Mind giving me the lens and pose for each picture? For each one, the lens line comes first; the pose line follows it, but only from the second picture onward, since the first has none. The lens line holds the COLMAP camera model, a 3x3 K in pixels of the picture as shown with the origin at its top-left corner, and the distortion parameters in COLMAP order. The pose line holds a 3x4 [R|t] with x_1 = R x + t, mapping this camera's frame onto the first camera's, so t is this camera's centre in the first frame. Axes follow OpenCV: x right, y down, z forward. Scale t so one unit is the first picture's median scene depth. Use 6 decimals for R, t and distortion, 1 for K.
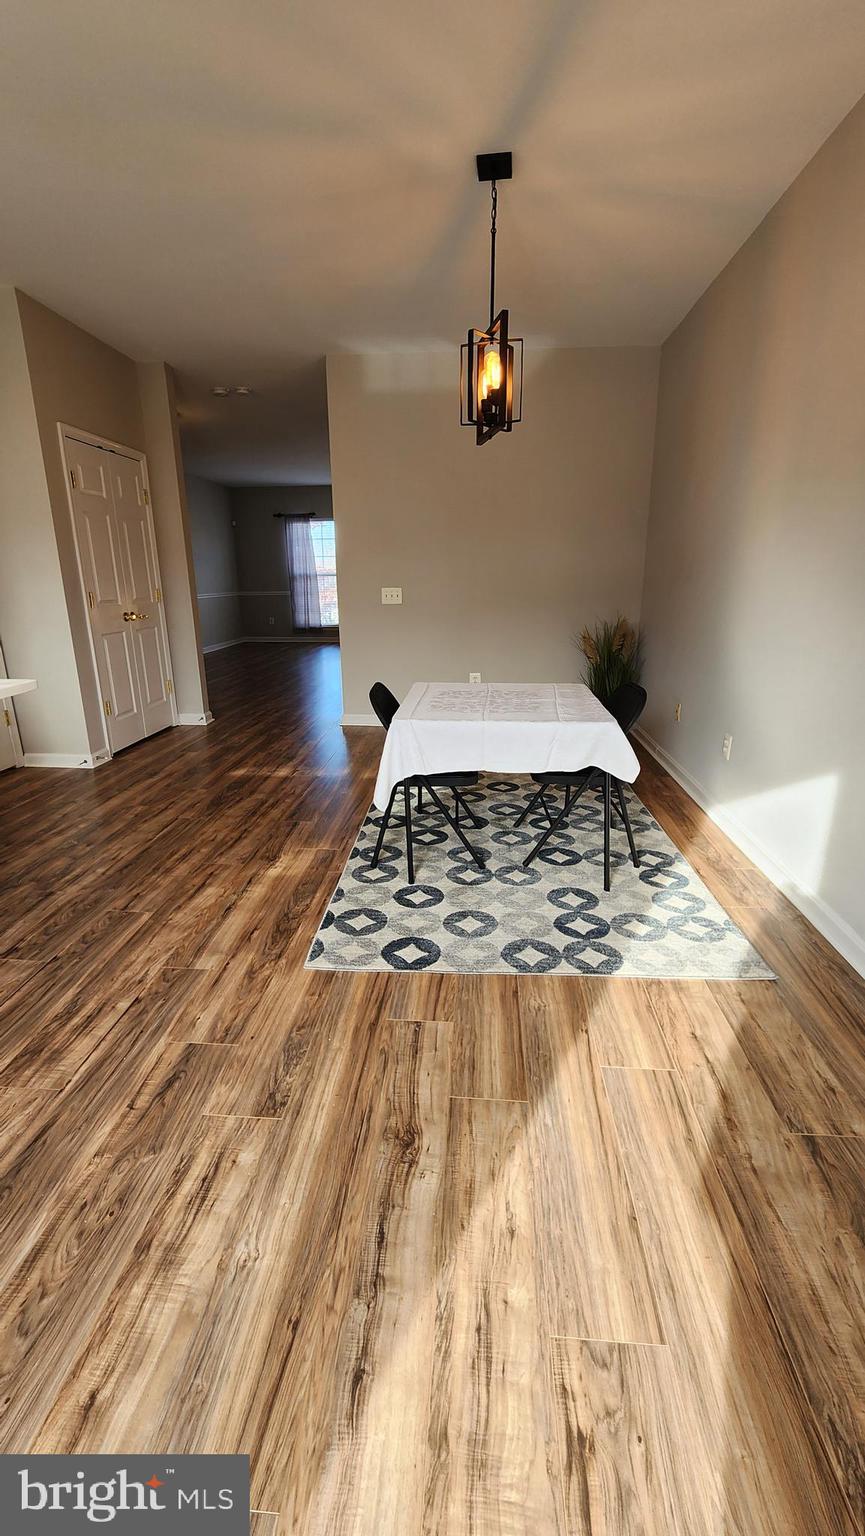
lens RADIAL K [[631.0, 0, 429.4], [0, 631.0, 765.9], [0, 0, 1]] dist [0.000750, -0.000684]
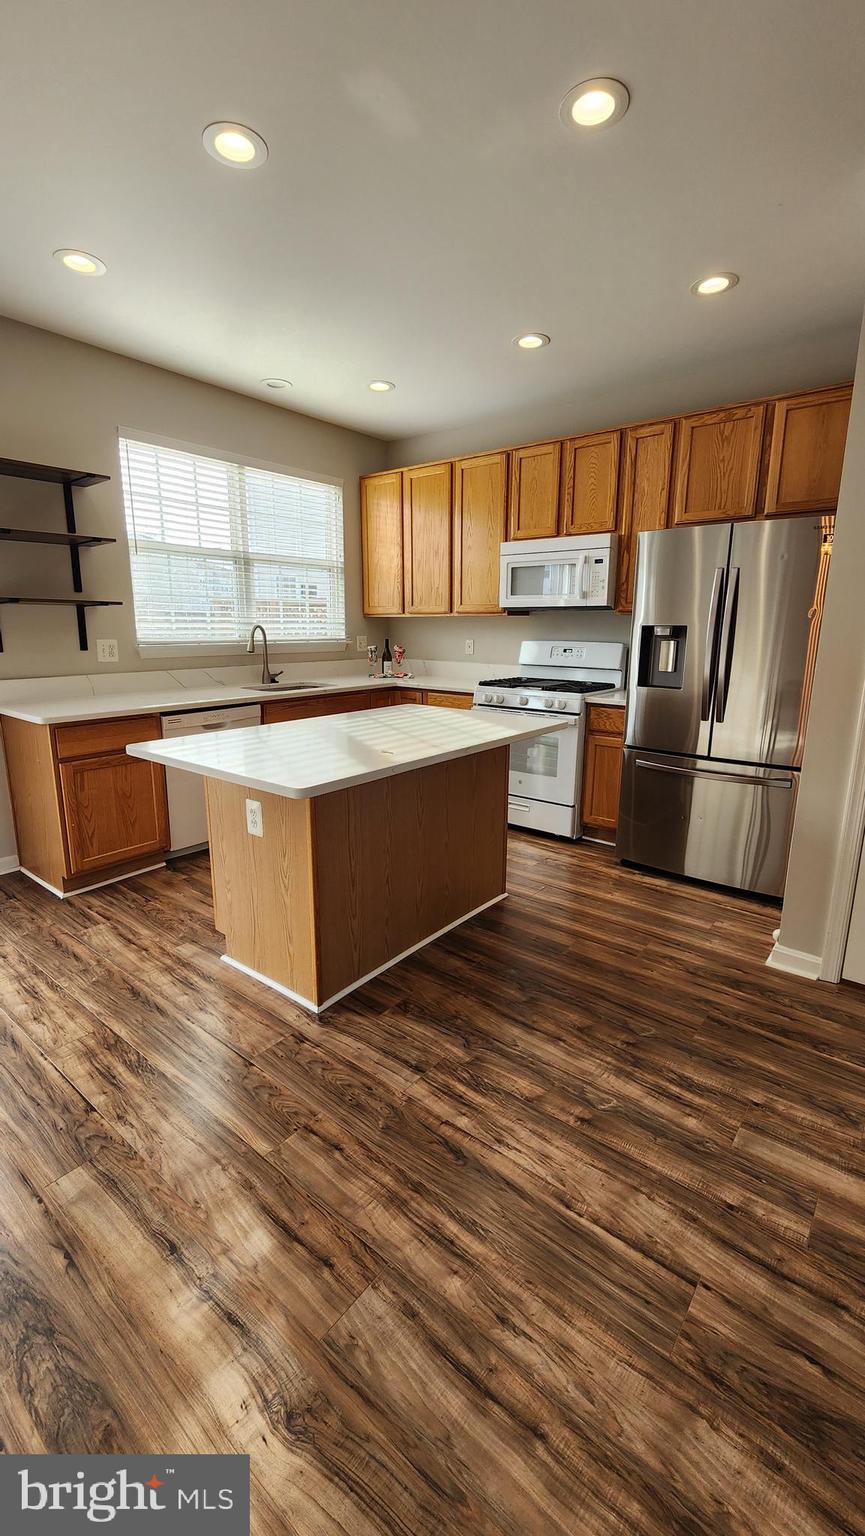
lens RADIAL K [[631.0, 0, 429.4], [0, 631.0, 765.9], [0, 0, 1]] dist [0.000750, -0.000684]
pose [[-0.563388, 0.184403, -0.805351, -0.089520], [-0.241909, 0.895234, 0.374213, -0.507808], [0.789984, 0.405648, -0.459755, 1.519888]]
